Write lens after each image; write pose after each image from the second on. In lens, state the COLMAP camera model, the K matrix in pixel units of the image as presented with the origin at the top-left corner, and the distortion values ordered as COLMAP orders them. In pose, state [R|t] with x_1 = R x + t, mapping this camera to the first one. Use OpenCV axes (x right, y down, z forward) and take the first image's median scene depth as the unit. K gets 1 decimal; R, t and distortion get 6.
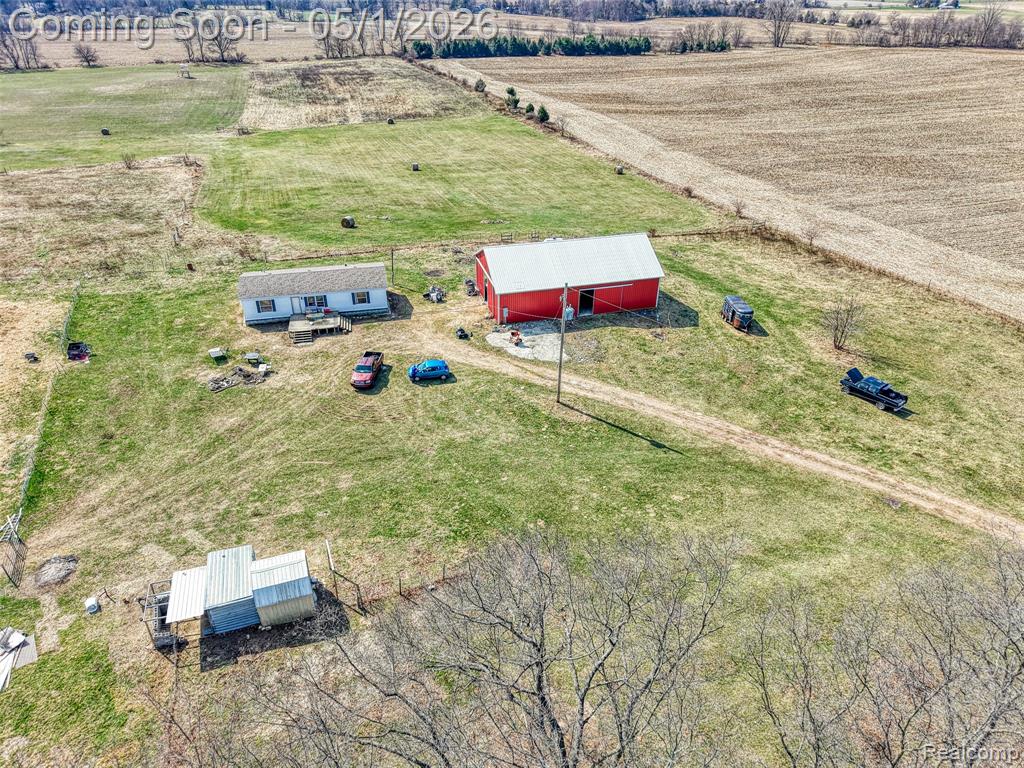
lens RADIAL K [[684.9, 0, 508.7], [0, 684.9, 378.4], [0, 0, 1]] dist [0.031062, -0.031035]
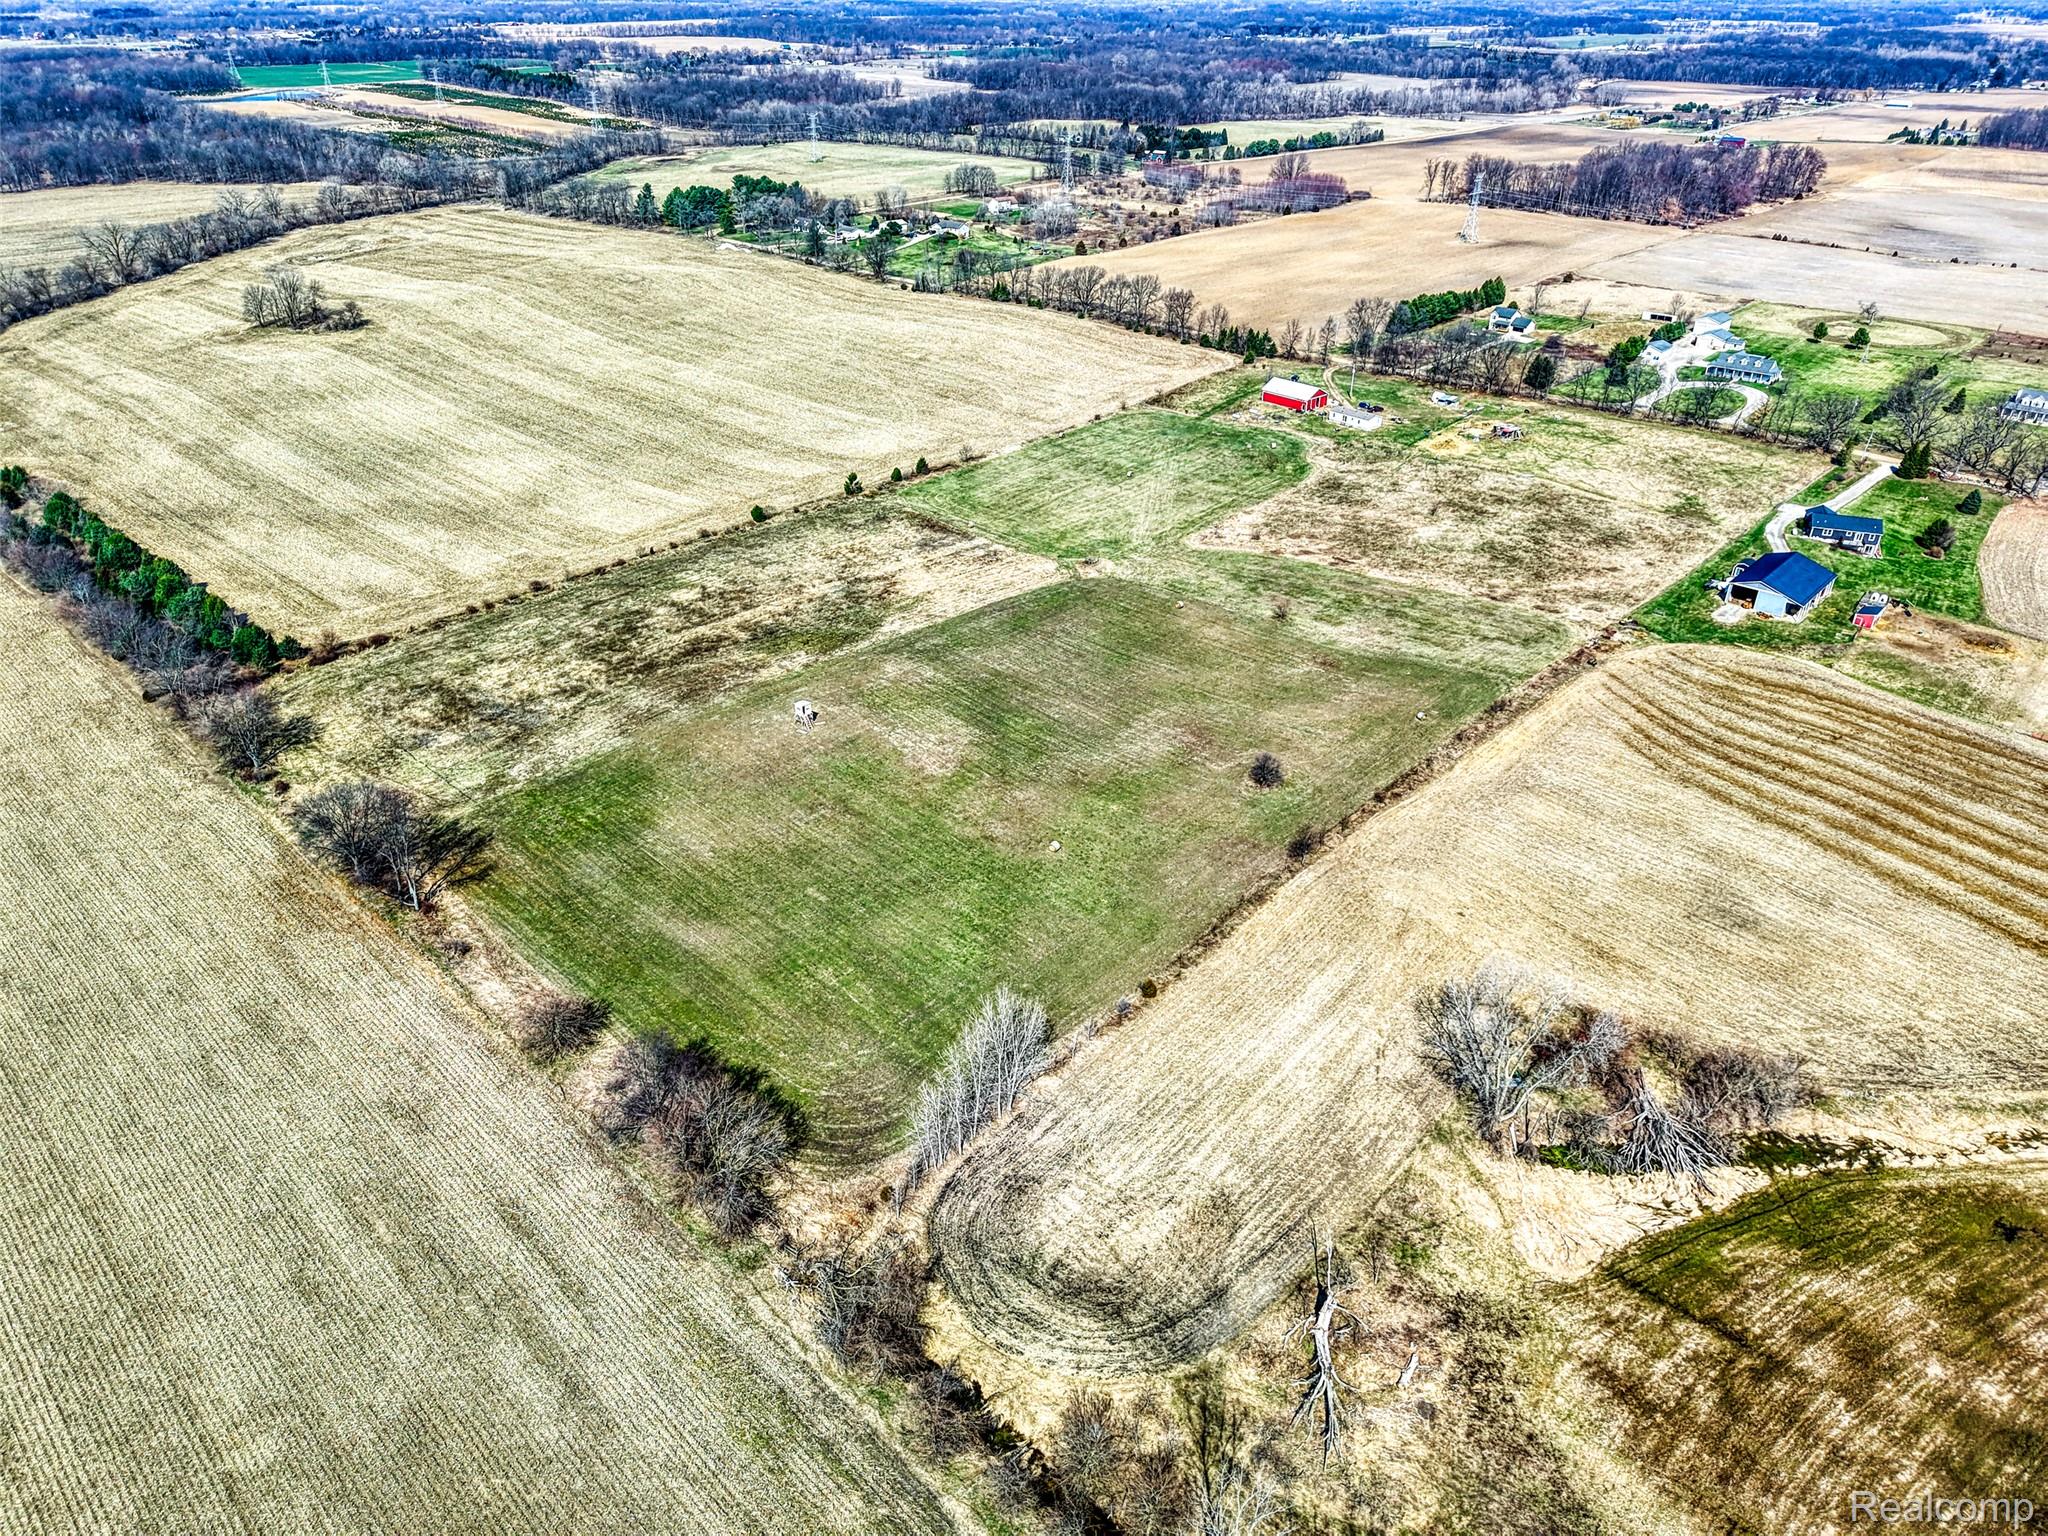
lens RADIAL K [[1354.3, 0, 1017.6], [0, 1354.3, 777.8], [0, 0, 1]] dist [0.047163, -0.058054]
pose [[-0.457835, -0.457726, 0.762151, -5.061735], [0.446057, 0.623298, 0.642287, -3.775377], [-0.769039, 0.634024, -0.081196, 3.803107]]
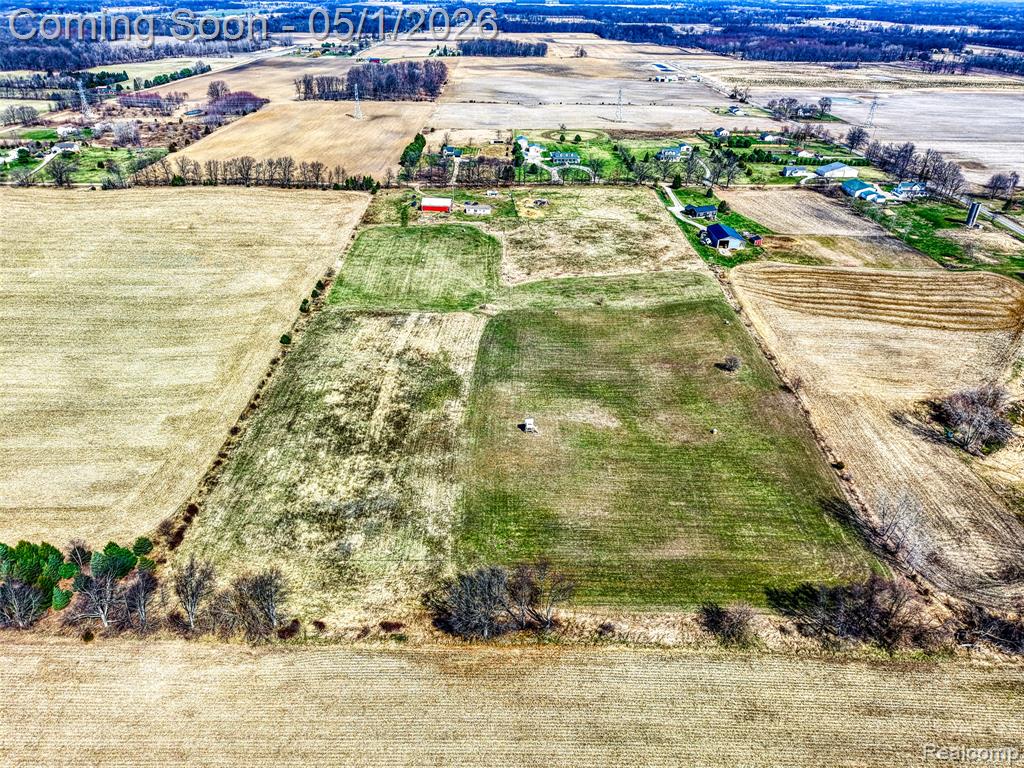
lens RADIAL K [[684.9, 0, 508.7], [0, 684.9, 378.4], [0, 0, 1]] dist [0.031062, -0.031035]
pose [[-0.945005, -0.175892, 0.275730, -2.580823], [0.152840, 0.507839, 0.847785, -4.656621], [-0.289145, 0.843304, -0.453027, 5.177173]]
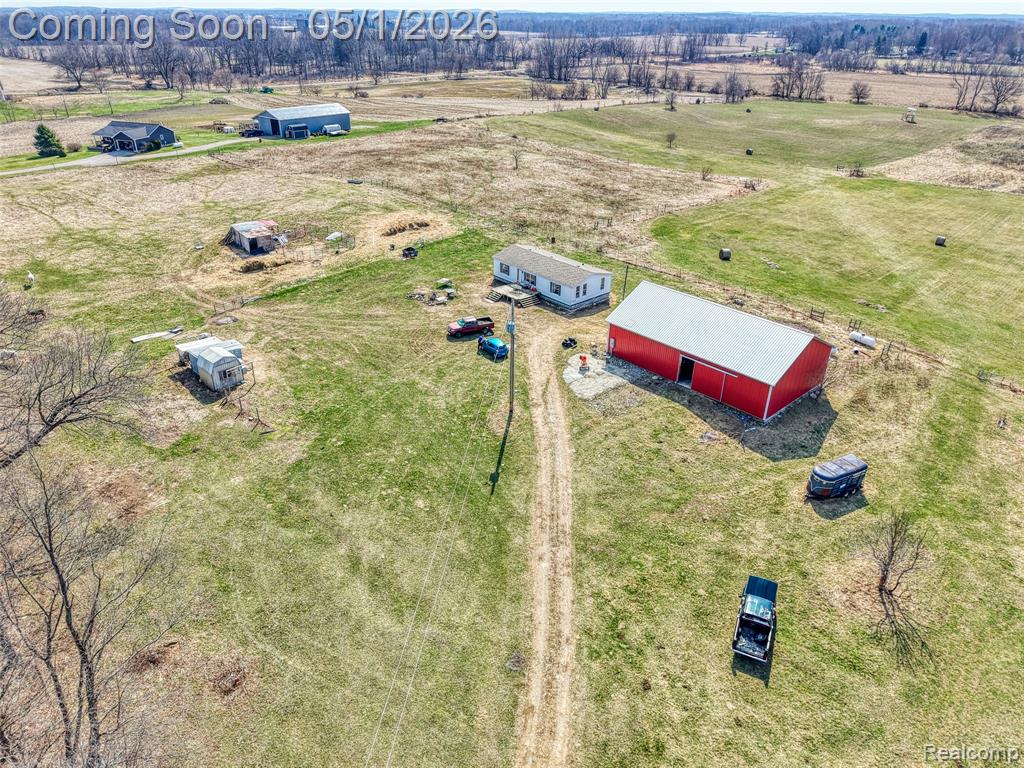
lens RADIAL K [[677.2, 0, 508.8], [0, 677.2, 388.9], [0, 0, 1]] dist [0.047163, -0.058054]
pose [[0.460907, 0.428265, -0.777273, 0.741694], [-0.456347, 0.865556, 0.206303, -0.178949], [0.761126, 0.259619, 0.594378, 0.324690]]
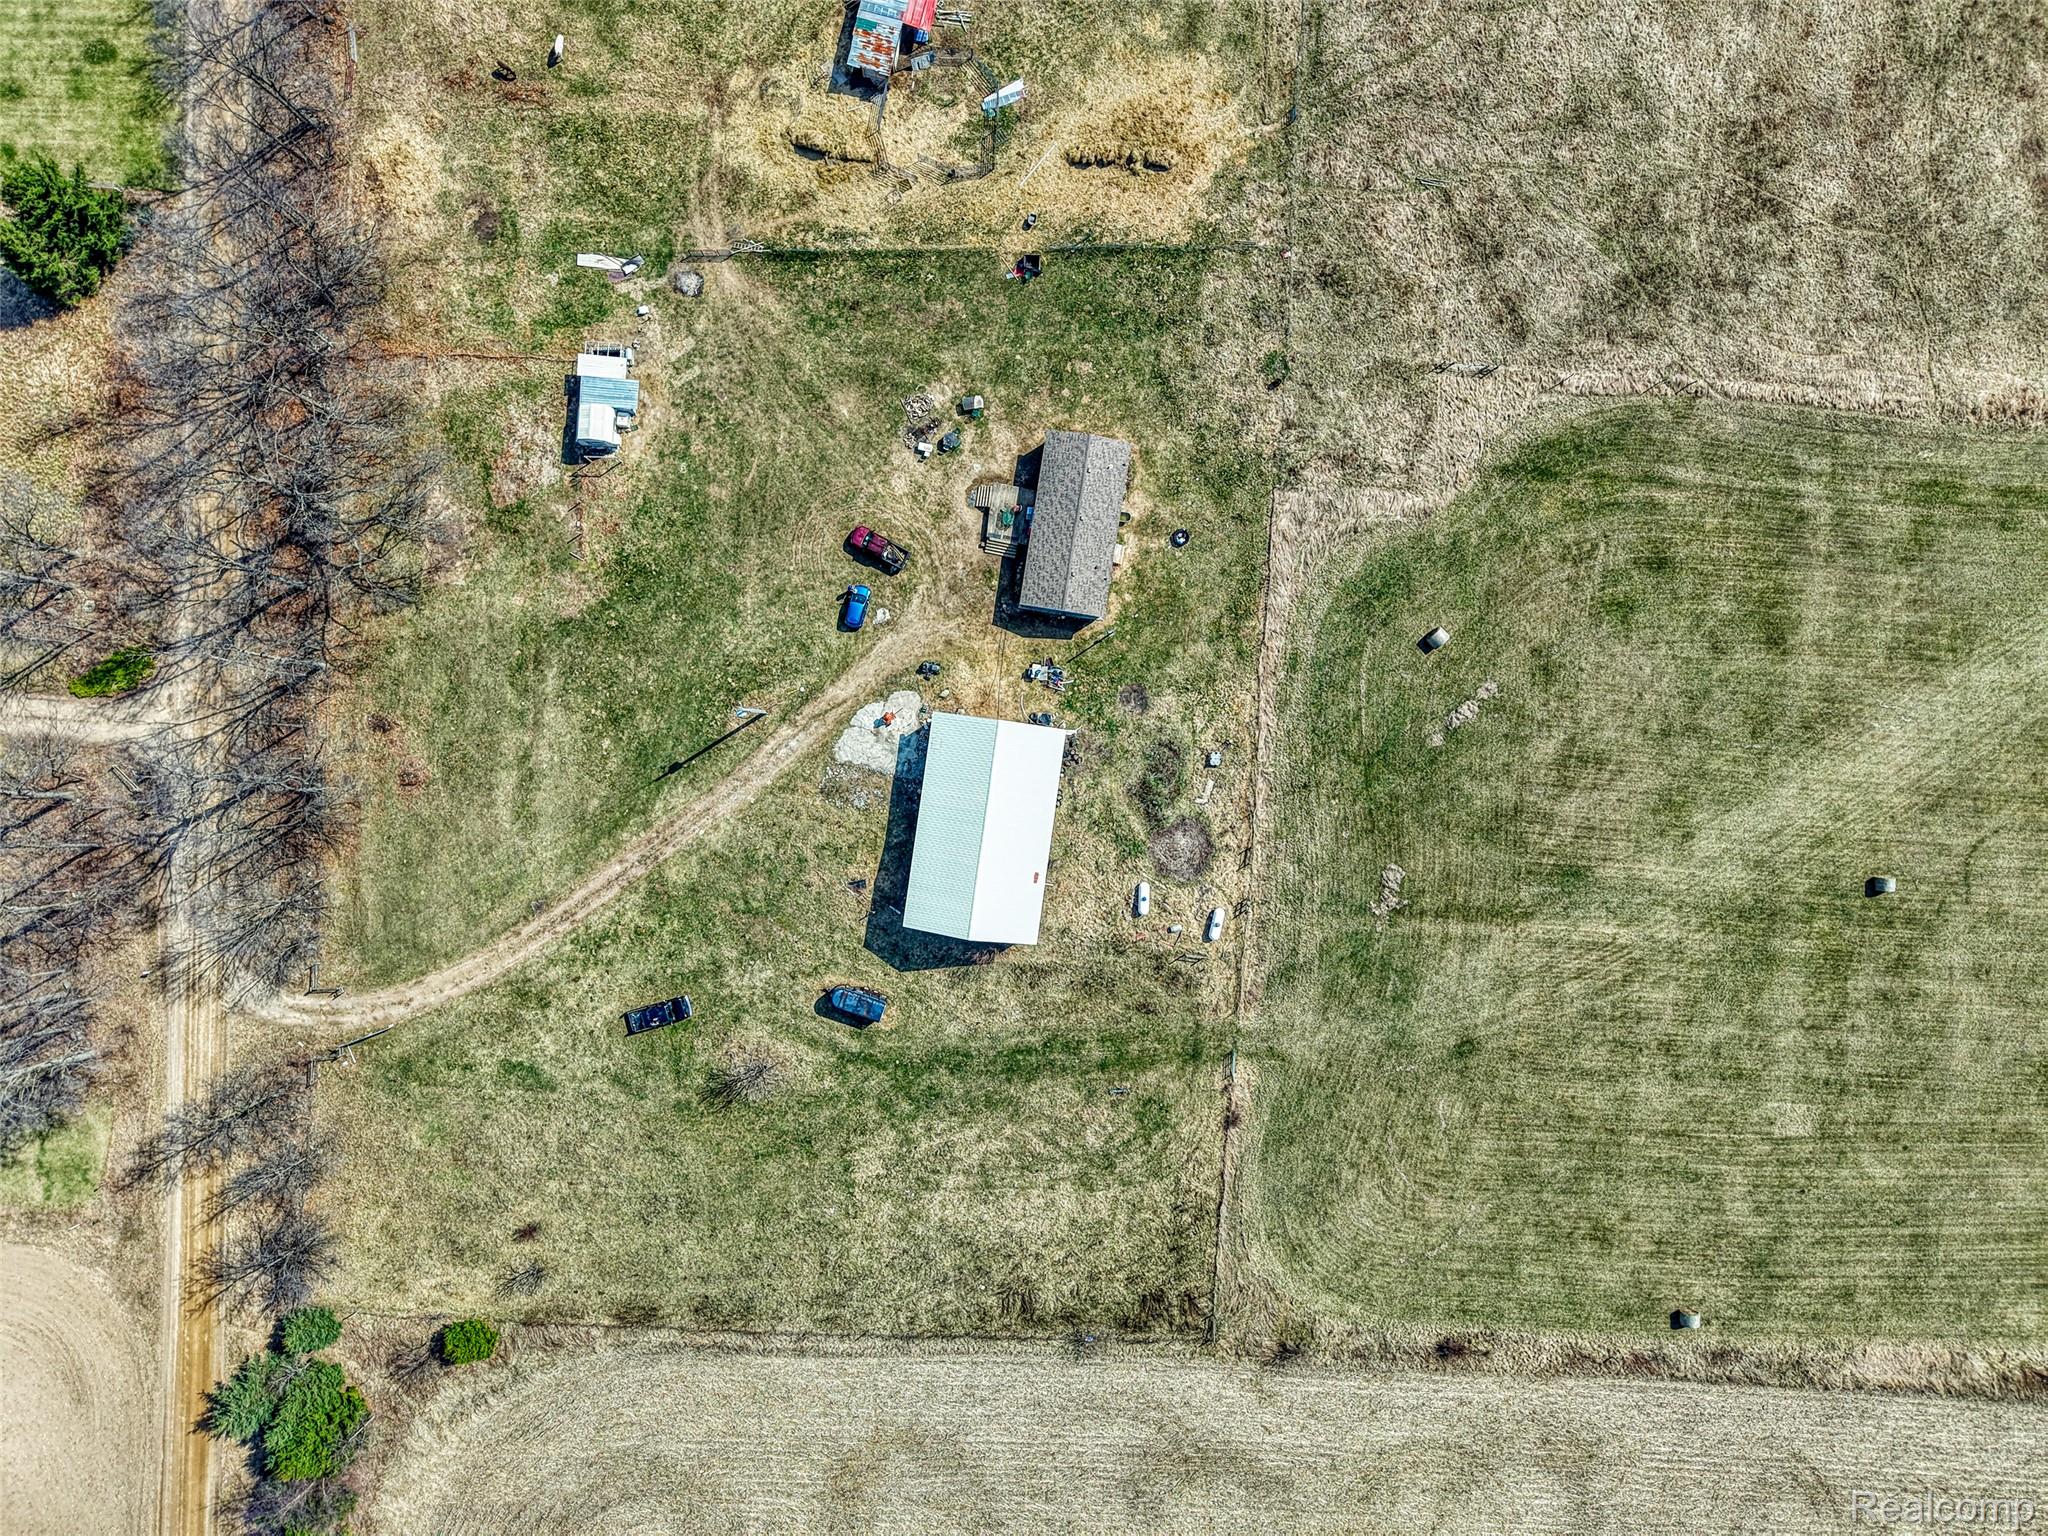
lens RADIAL K [[1356.0, 0, 1016.0], [0, 1356.0, 767.5], [0, 0, 1]] dist [0.074017, -0.104593]
pose [[-0.382050, 0.924099, -0.008880, 0.021801], [-0.488238, -0.193675, 0.850949, -1.619726], [0.784641, 0.329440, 0.525174, 0.227323]]
